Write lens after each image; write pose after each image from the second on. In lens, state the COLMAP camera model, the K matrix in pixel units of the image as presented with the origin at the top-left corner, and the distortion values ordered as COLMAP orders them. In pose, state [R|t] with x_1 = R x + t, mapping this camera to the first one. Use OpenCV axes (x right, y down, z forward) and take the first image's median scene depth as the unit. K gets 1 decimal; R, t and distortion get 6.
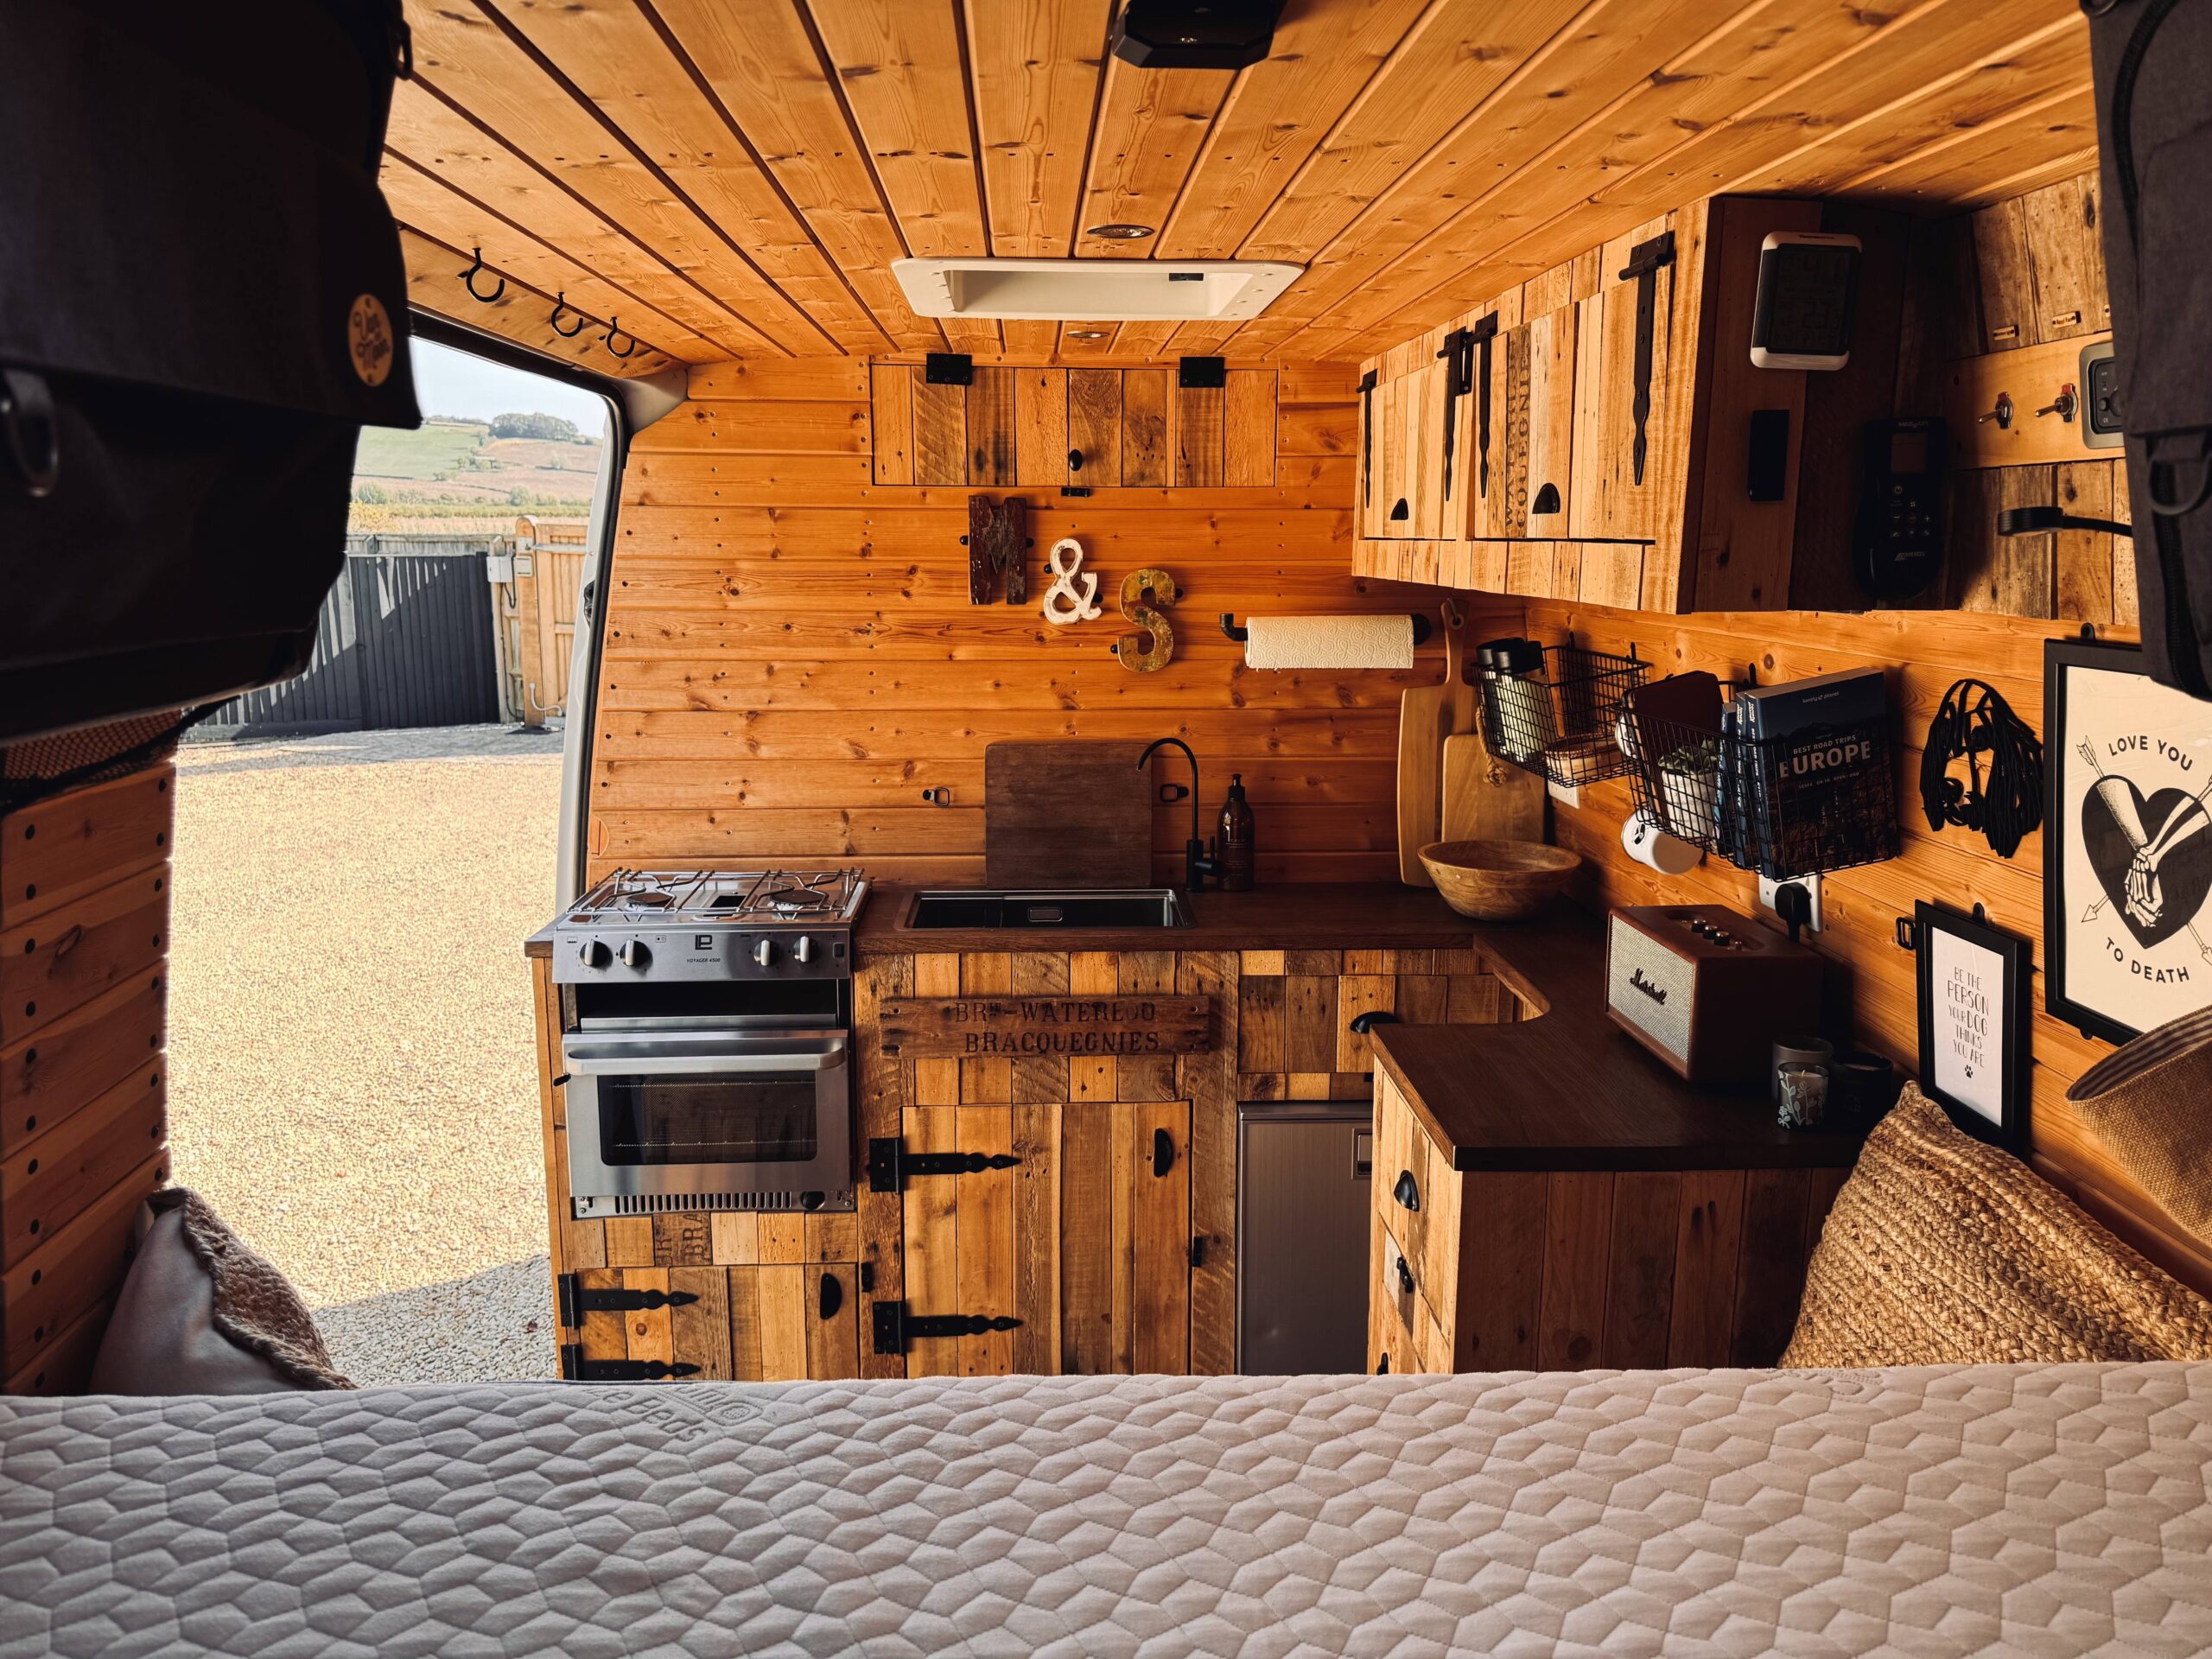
lens RADIAL K [[1562.8, 0, 1110.2], [0, 1562.8, 814.8], [0, 0, 1]] dist [0.036820, -0.049034]
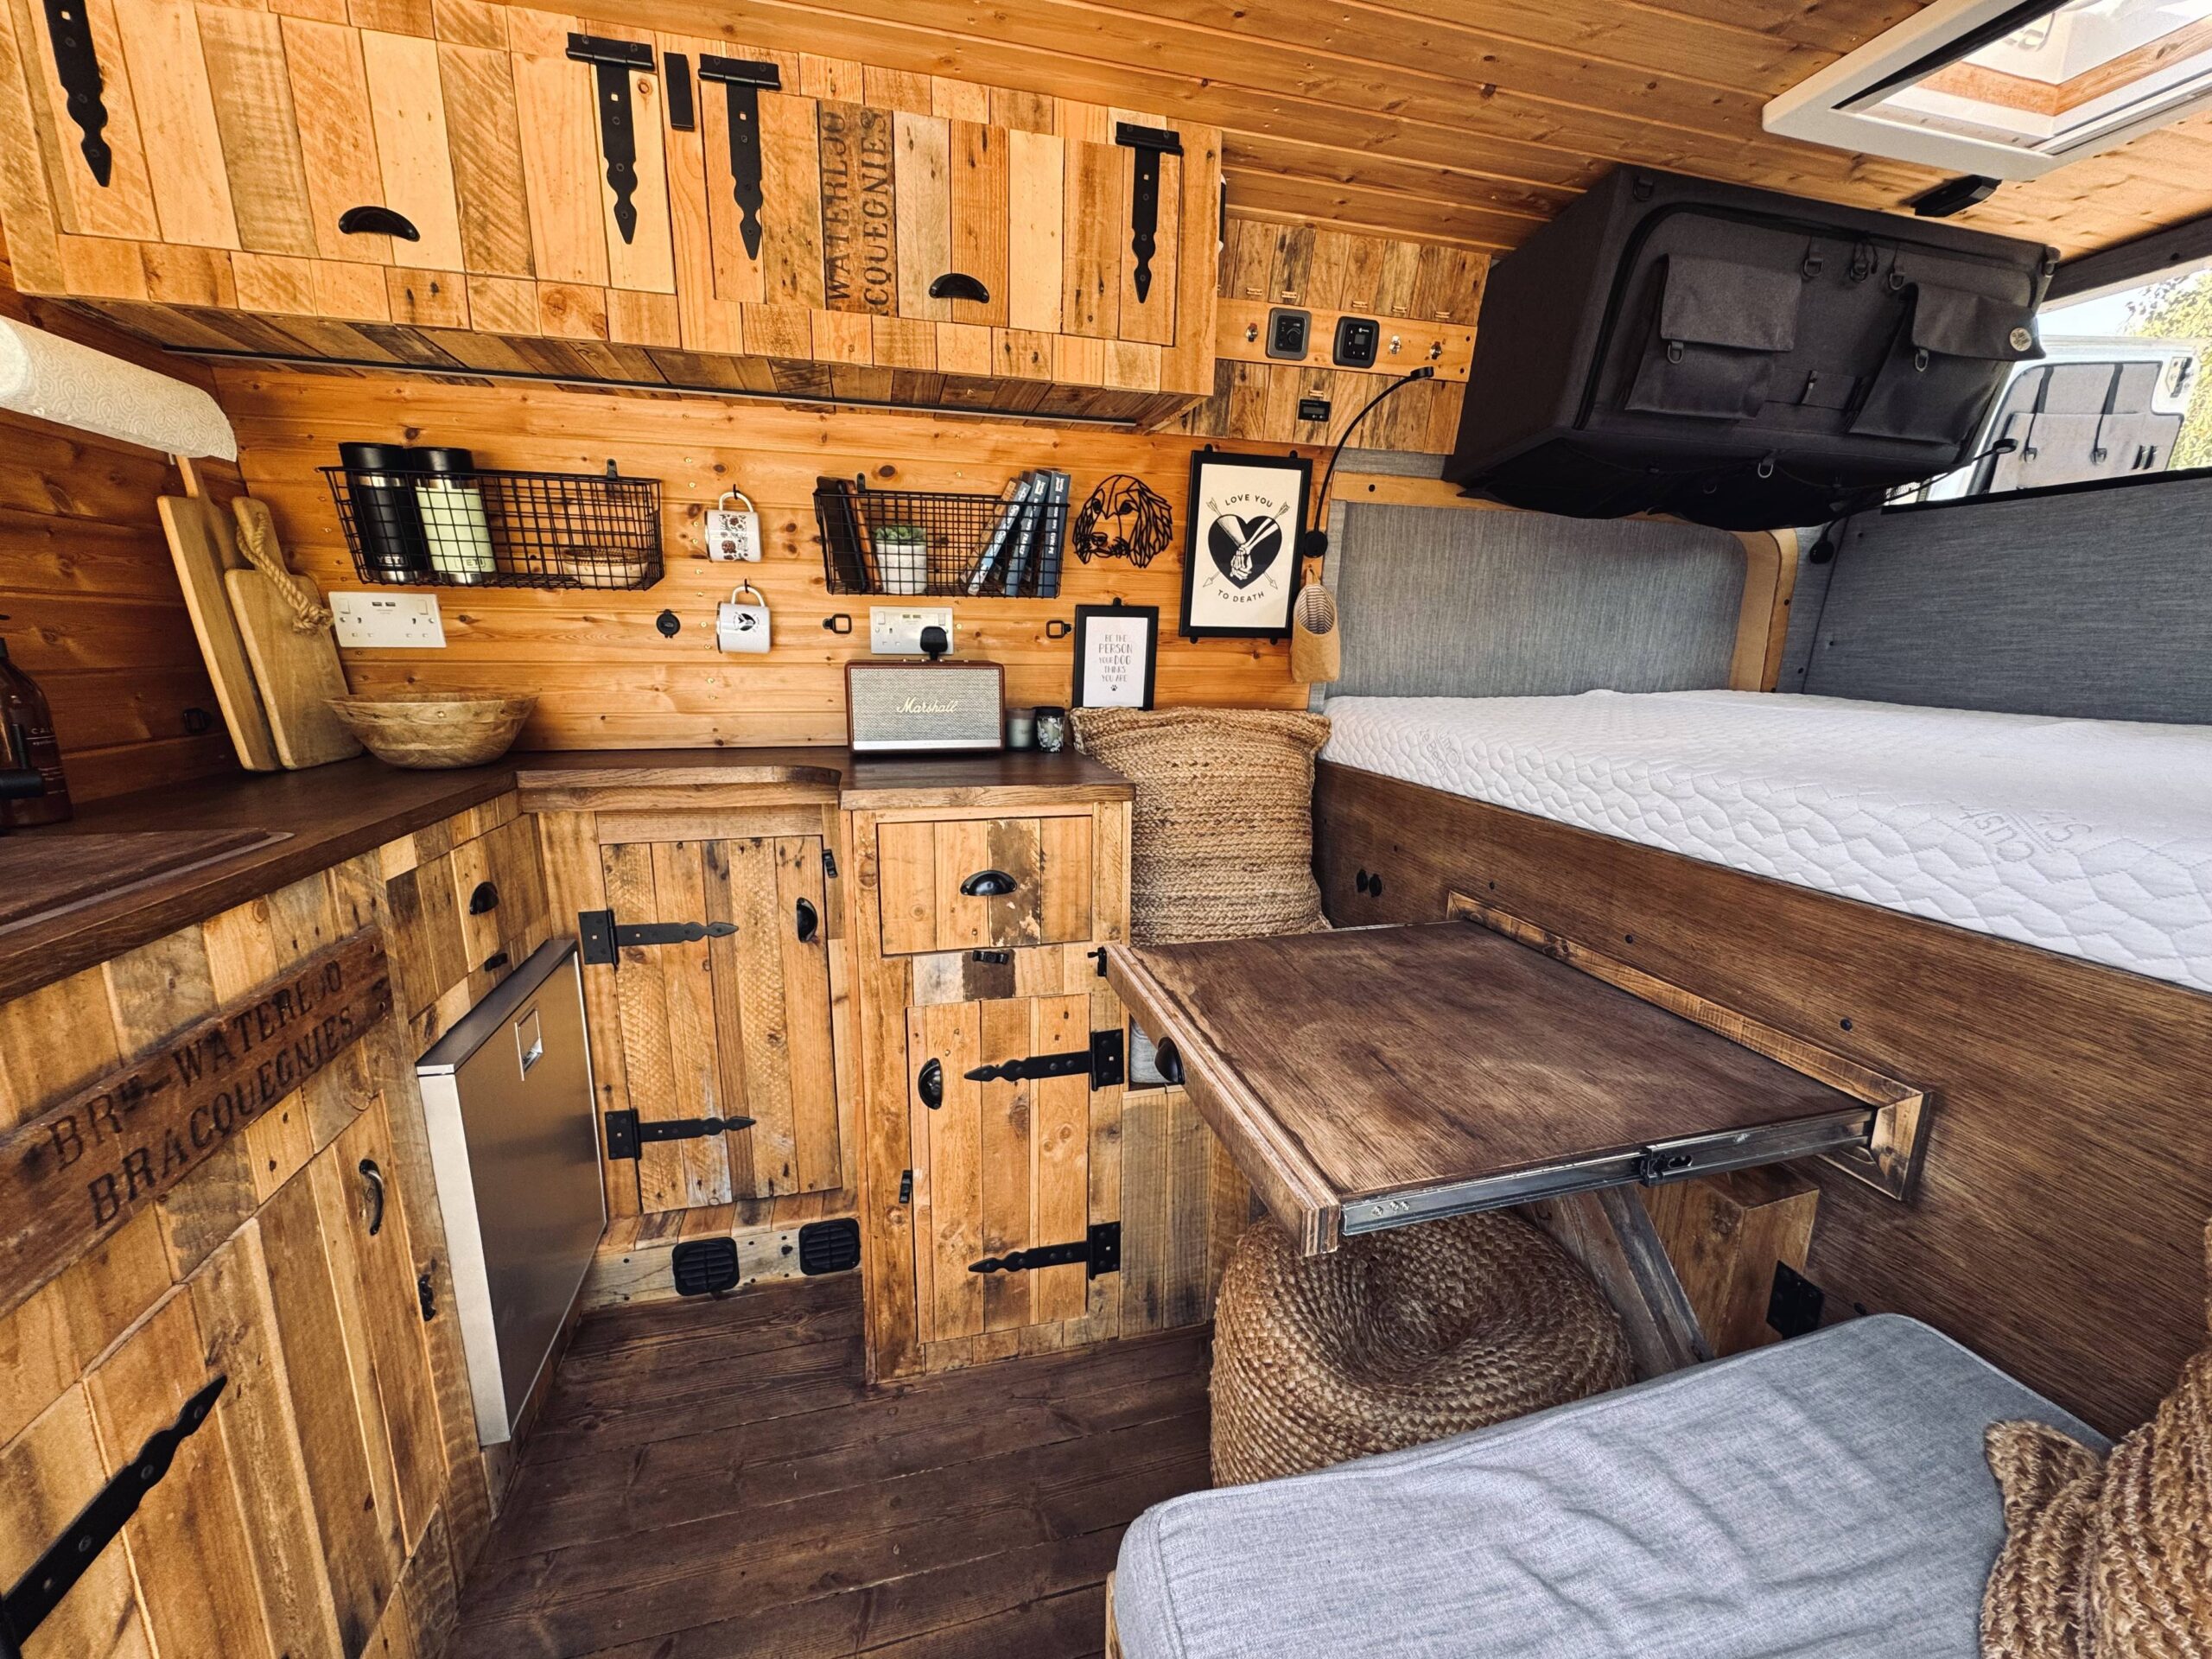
lens RADIAL K [[886.2, 0, 1104.2], [0, 886.2, 830.6], [0, 0, 1]] dist [-0.003797, 0.000266]
pose [[-0.203209, -0.205512, 0.957325, -0.341516], [0.161644, 0.957268, 0.239811, 0.039831], [-0.965700, 0.203478, -0.161306, 0.754827]]
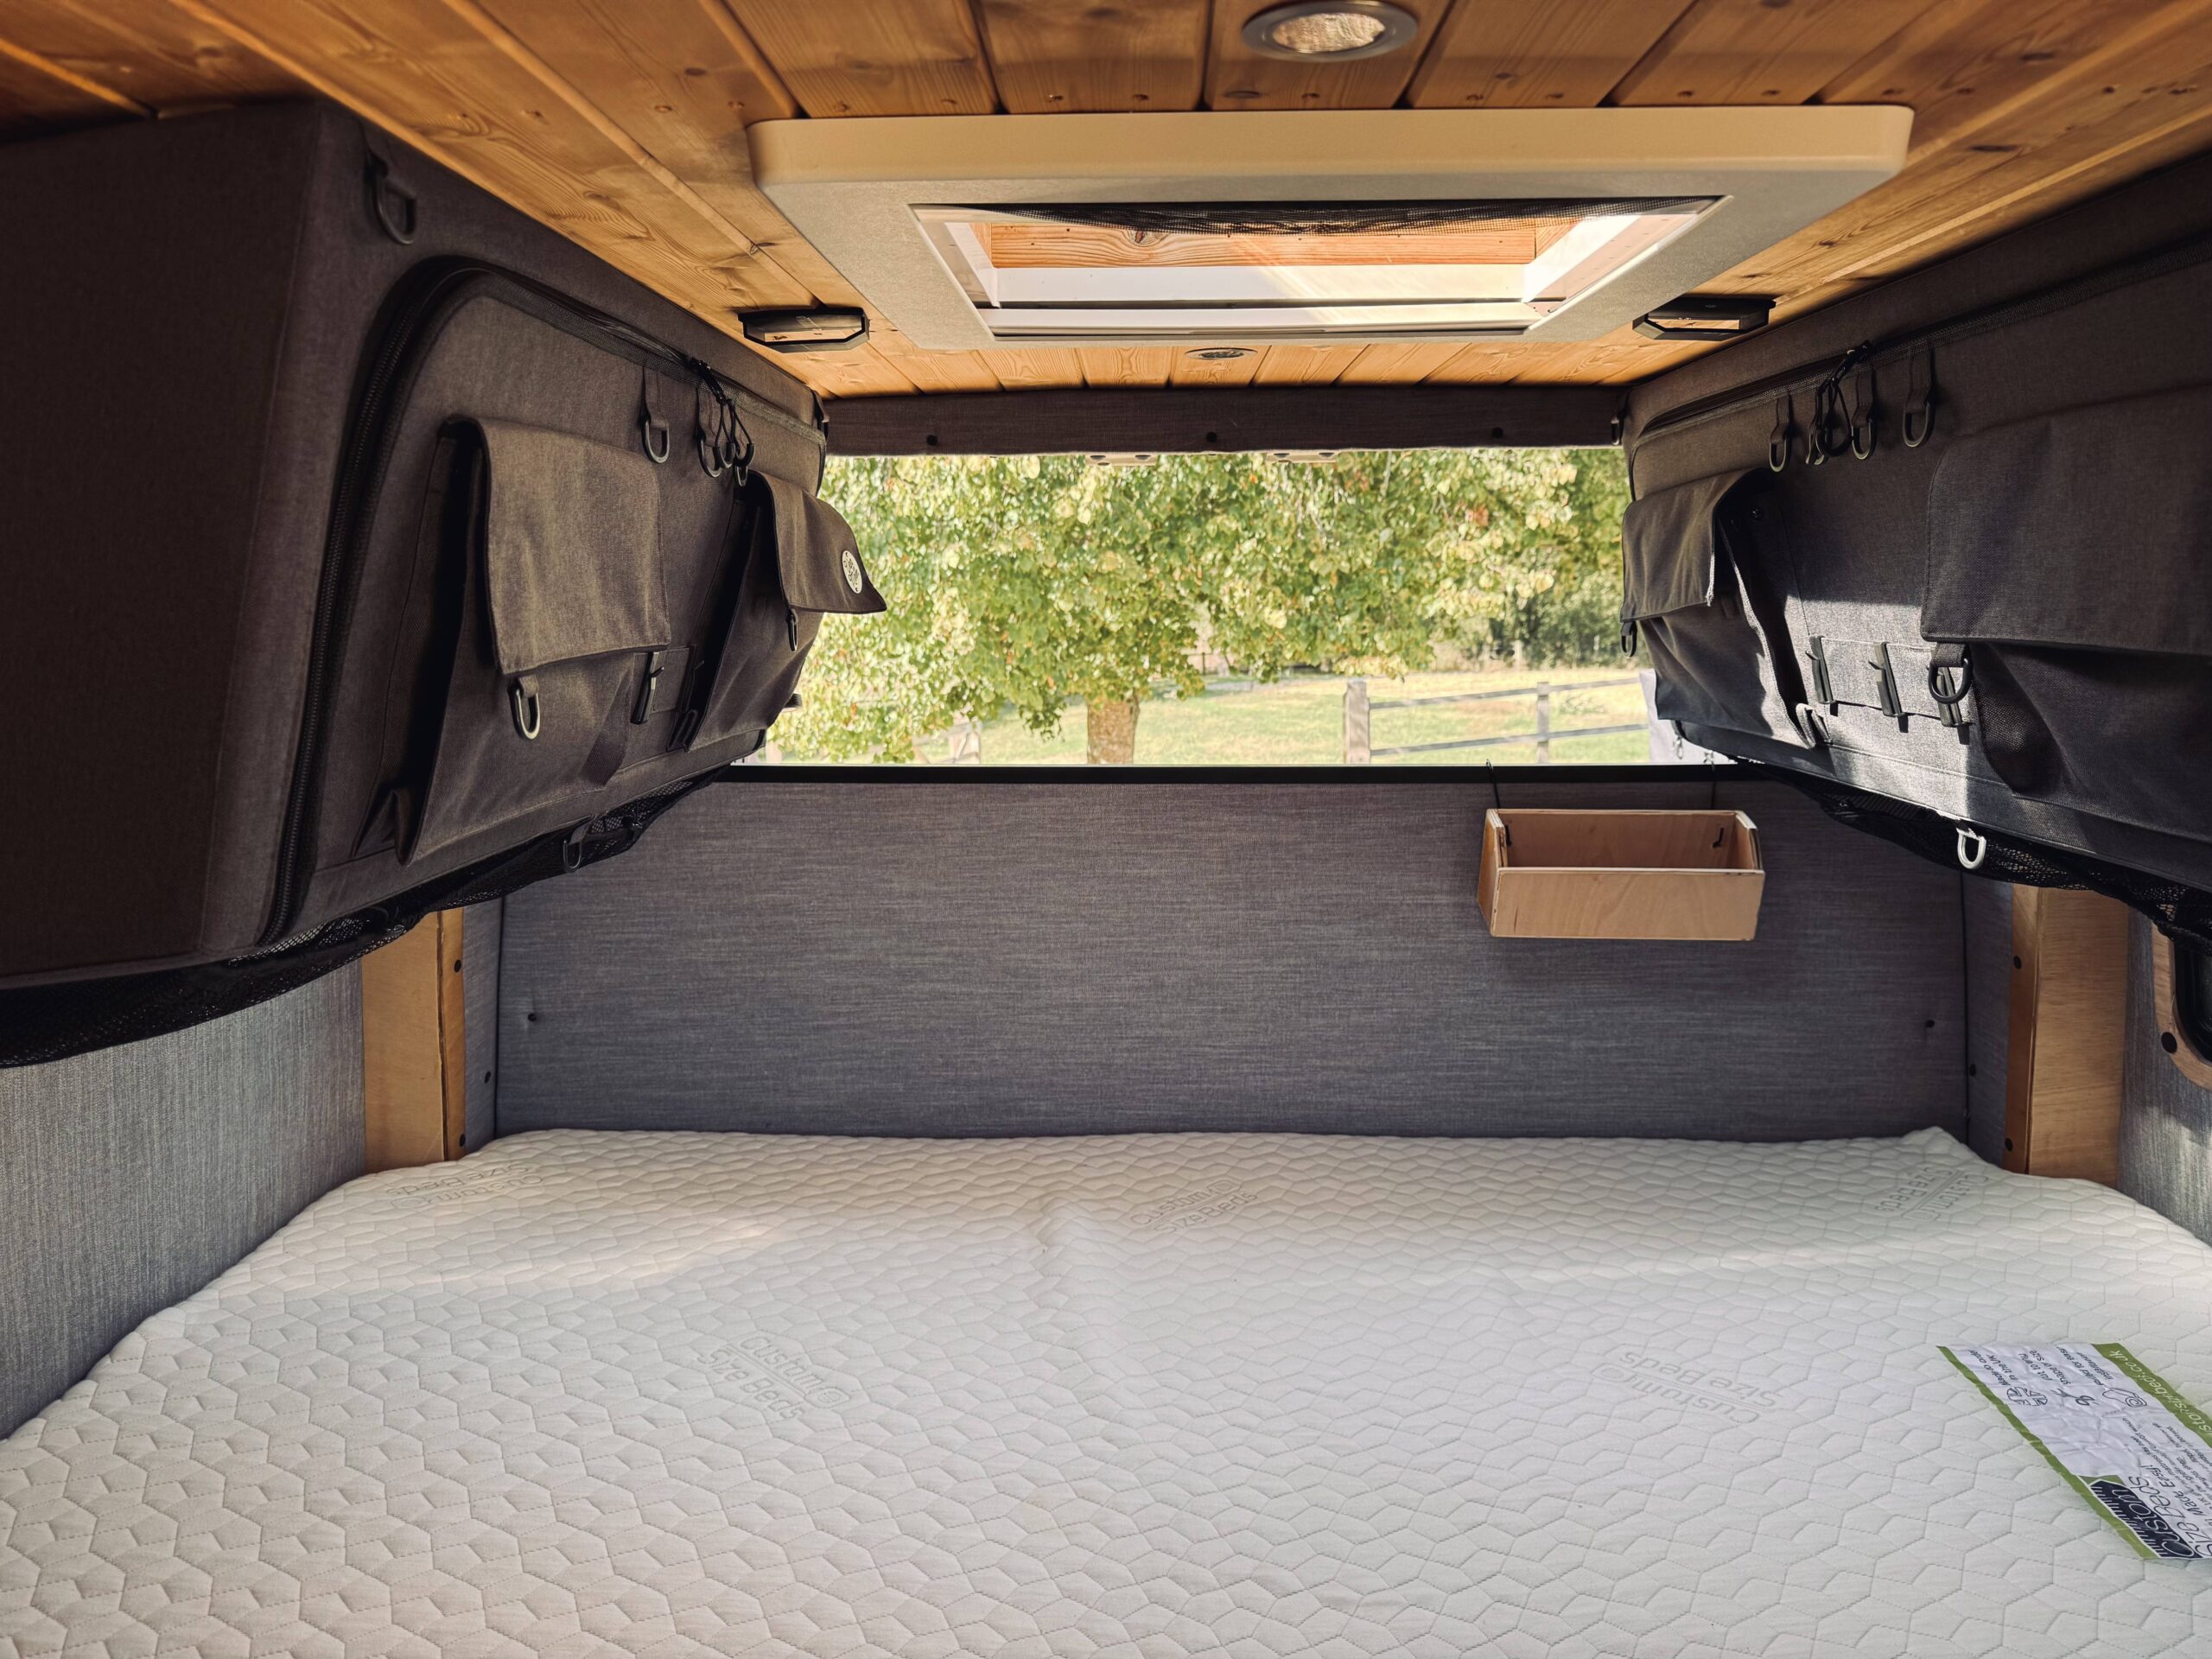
lens RADIAL K [[1562.8, 0, 1106.7], [0, 1562.8, 814.9], [0, 0, 1]] dist [0.036820, -0.049034]
pose [[-0.996868, -0.005672, 0.078876, 0.036627], [0.019957, 0.947099, 0.320320, -0.133316], [-0.076520, 0.320891, -0.944020, 0.553372]]
